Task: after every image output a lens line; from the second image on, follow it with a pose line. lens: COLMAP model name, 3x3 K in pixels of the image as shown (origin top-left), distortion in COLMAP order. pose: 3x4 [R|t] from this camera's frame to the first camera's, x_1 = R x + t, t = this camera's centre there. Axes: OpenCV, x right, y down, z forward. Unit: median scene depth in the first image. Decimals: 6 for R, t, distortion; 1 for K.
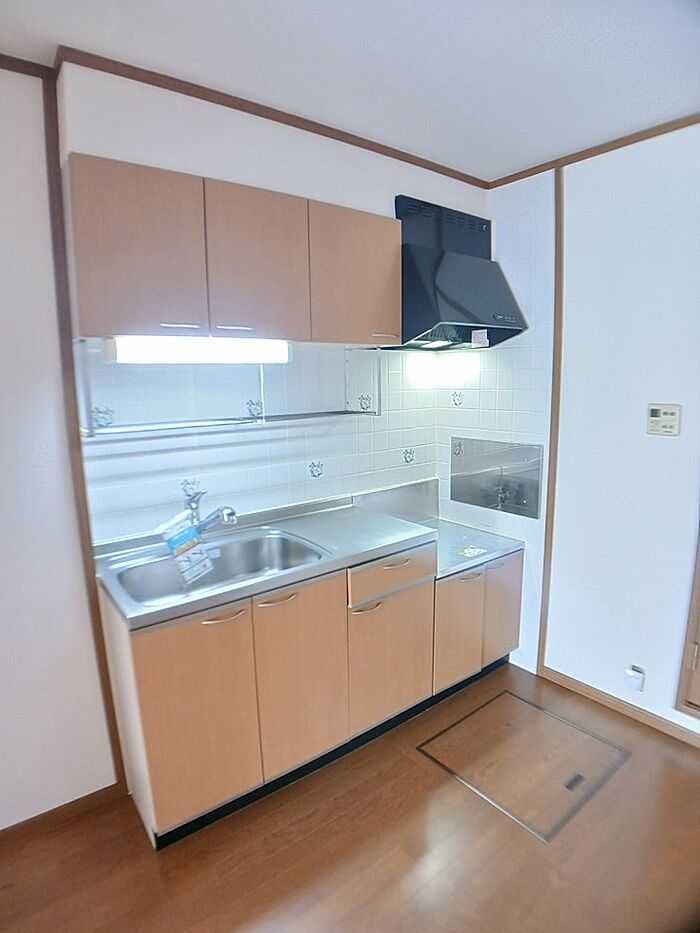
lens RADIAL K [[519.6, 0, 371.3], [0, 519.6, 463.8], [0, 0, 1]] dist [-0.081812, 0.000290]
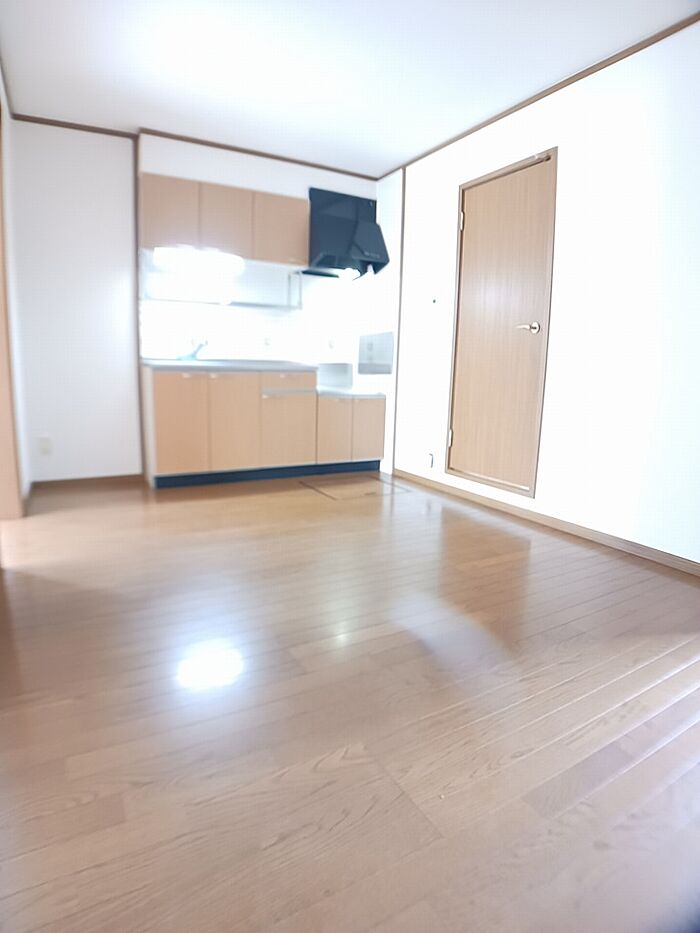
lens RADIAL K [[525.7, 0, 350.0], [0, 525.7, 466.5], [0, 0, 1]] dist [-0.111212, -0.000310]
pose [[0.988217, 0.053376, -0.143452, 0.492315], [-0.052609, 0.998573, 0.009143, 0.437202], [0.143735, -0.001488, 0.989615, -0.764809]]
